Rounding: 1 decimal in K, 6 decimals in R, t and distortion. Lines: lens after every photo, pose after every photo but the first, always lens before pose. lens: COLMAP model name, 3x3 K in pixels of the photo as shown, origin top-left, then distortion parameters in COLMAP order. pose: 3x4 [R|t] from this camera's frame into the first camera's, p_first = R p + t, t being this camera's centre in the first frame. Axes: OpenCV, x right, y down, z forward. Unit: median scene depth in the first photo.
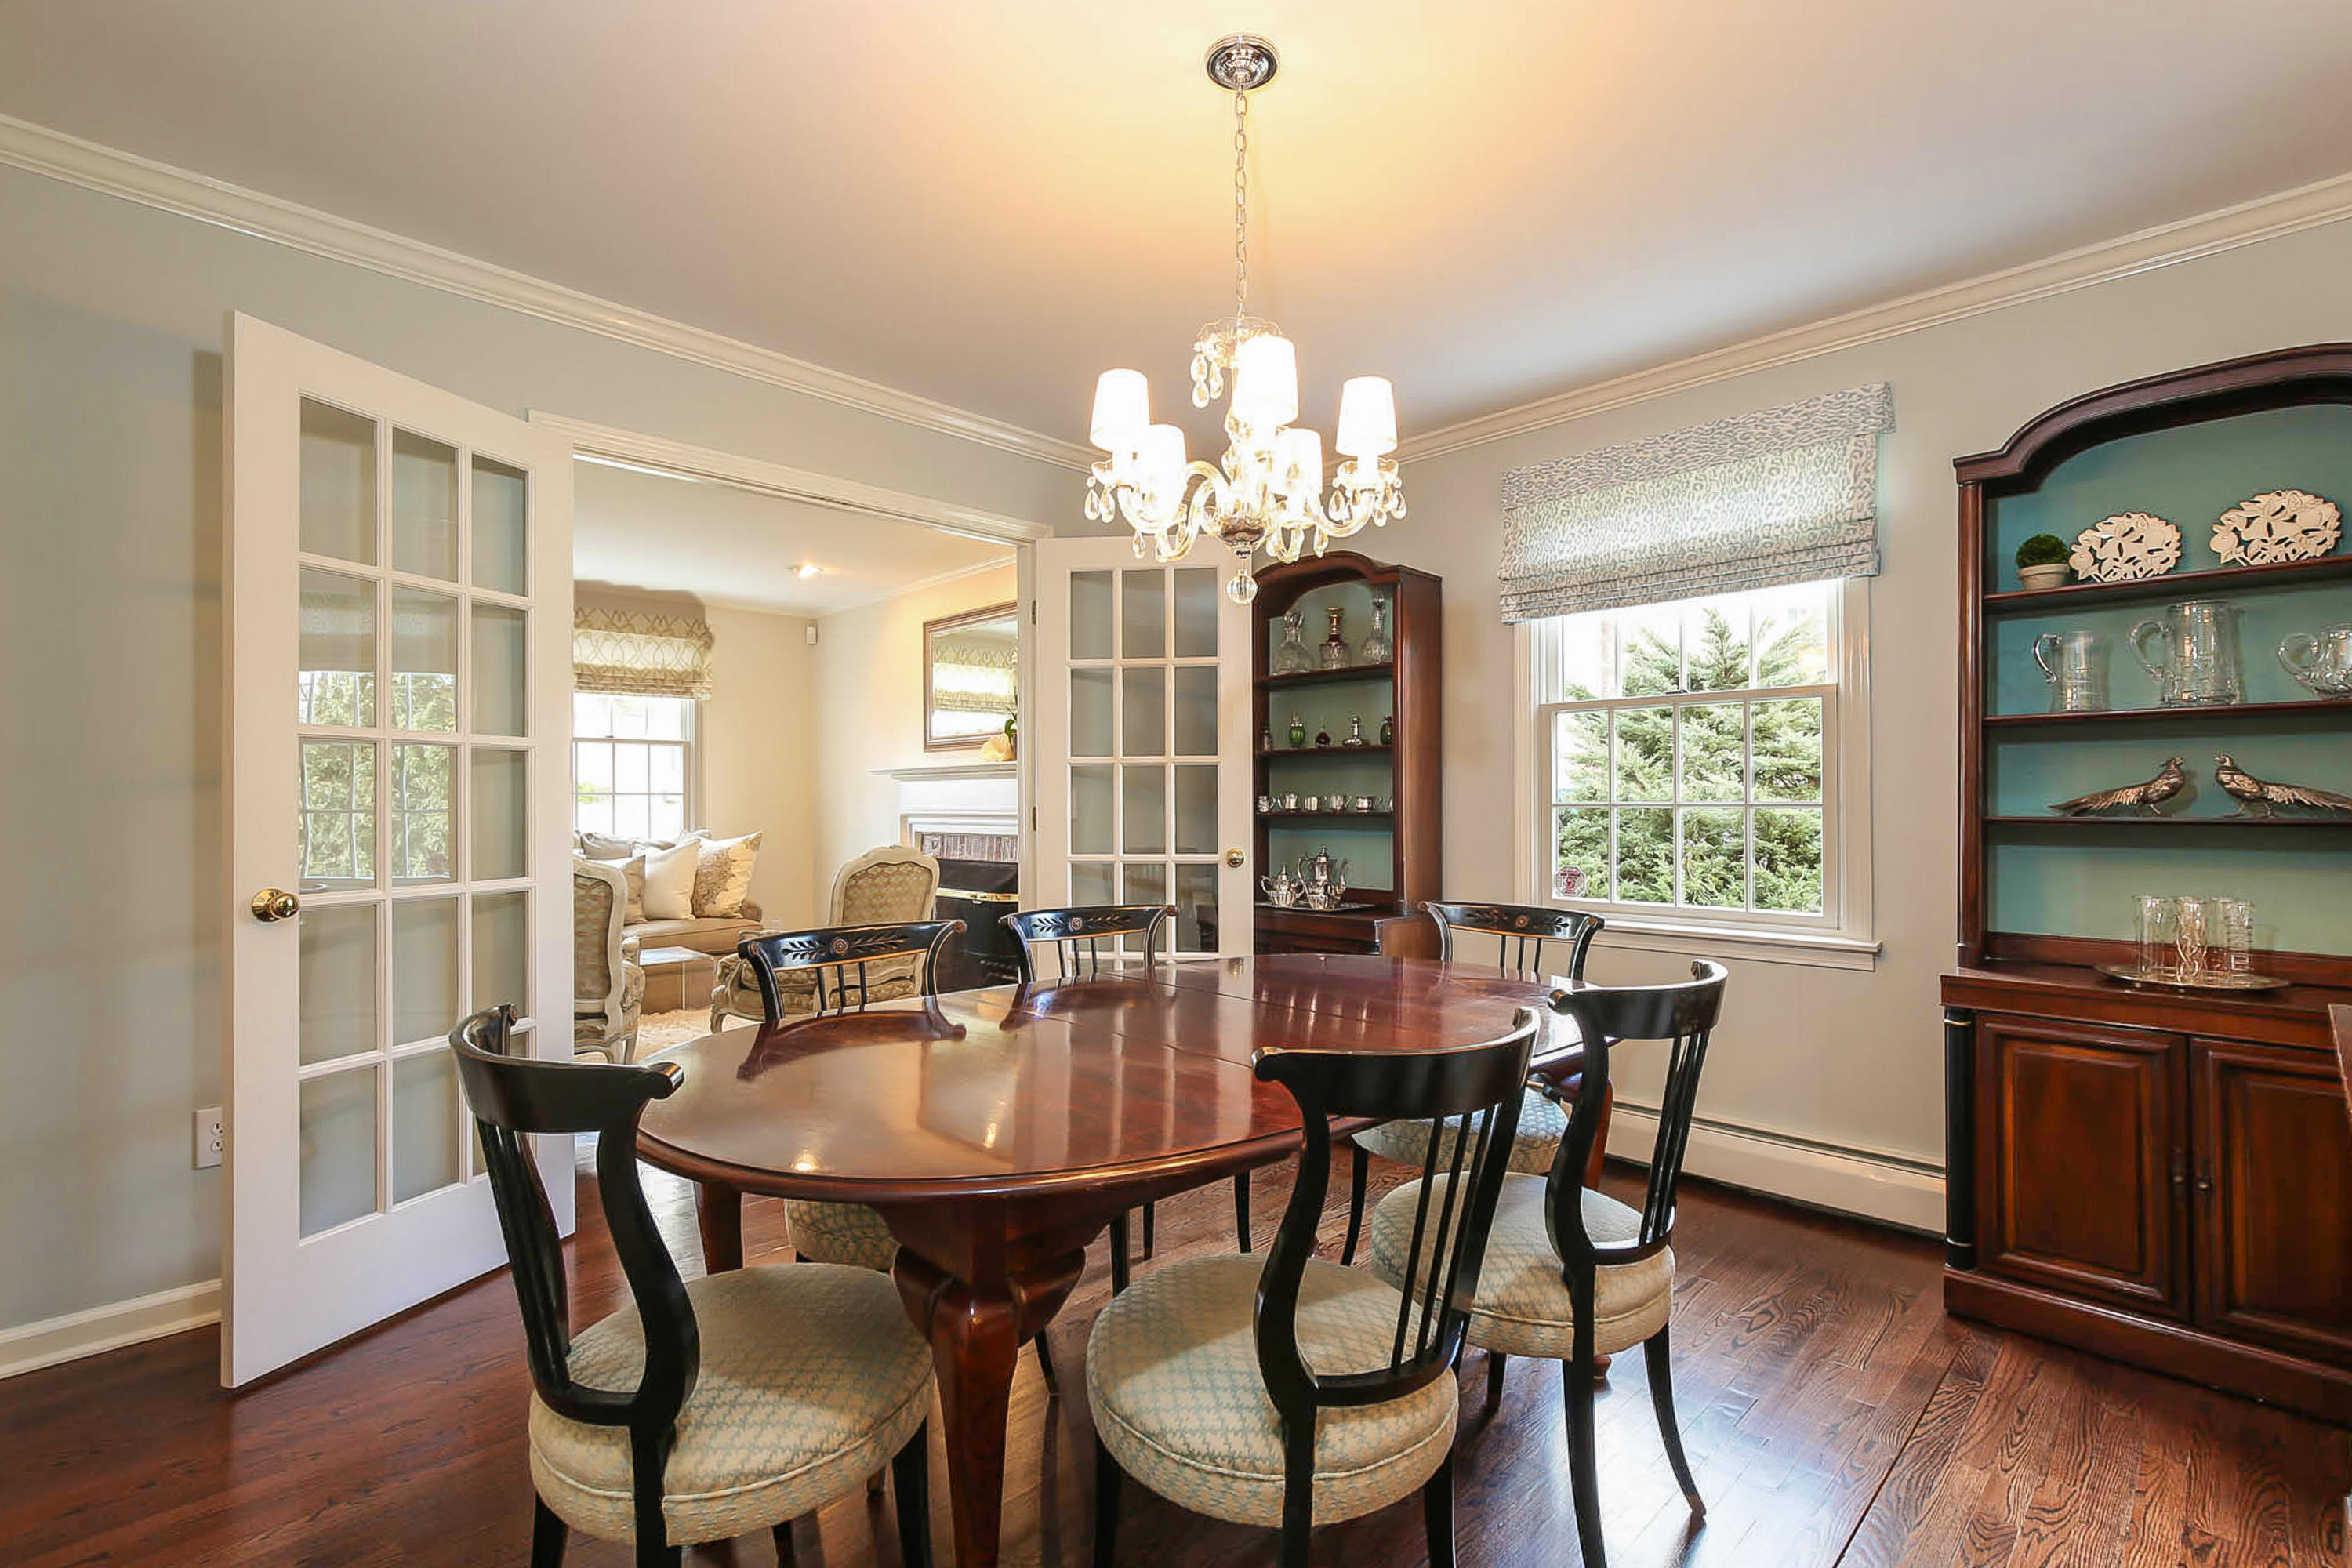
lens RADIAL K [[1090.9, 0, 1192.1], [0, 1090.9, 795.5], [0, 0, 1]] dist [-0.018583, 0.001021]
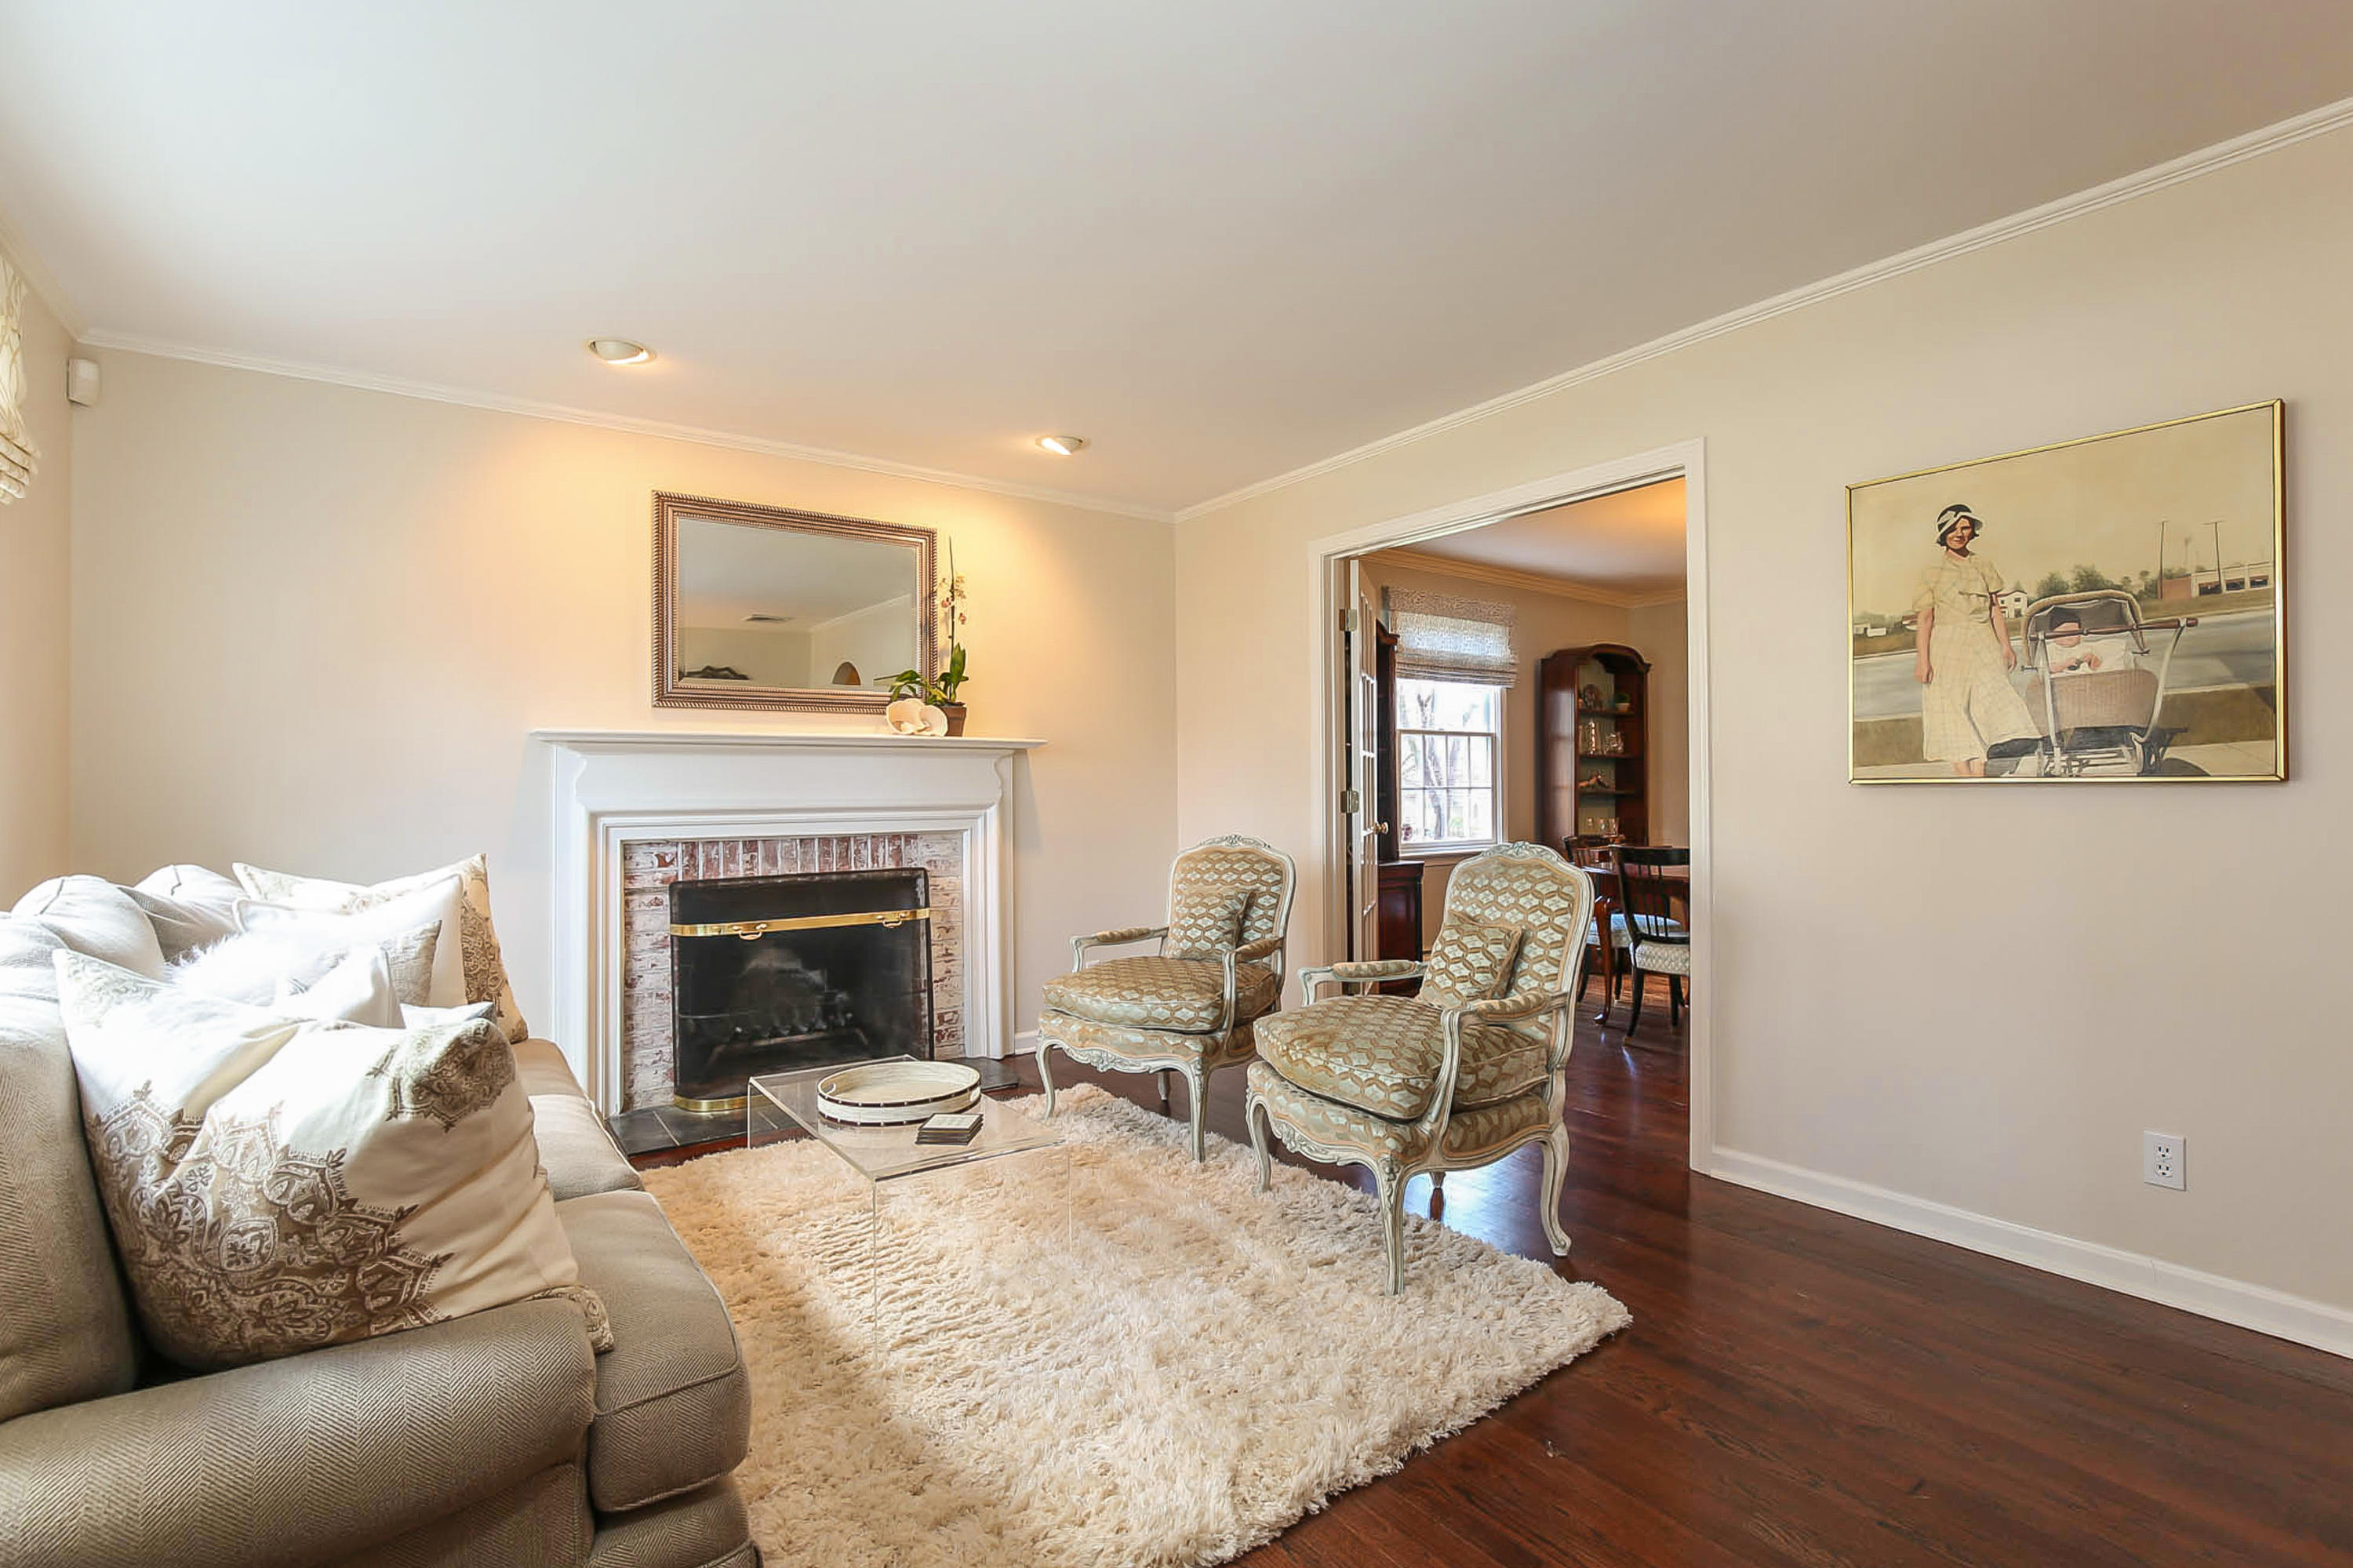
lens RADIAL K [[1091.4, 0, 1192.6], [0, 1091.4, 795.5], [0, 0, 1]] dist [-0.018583, 0.001021]
pose [[0.149580, -0.011761, 0.988680, -0.839216], [-0.012632, 0.999825, 0.013804, -0.003390], [-0.988669, -0.014554, 0.149405, 0.642384]]
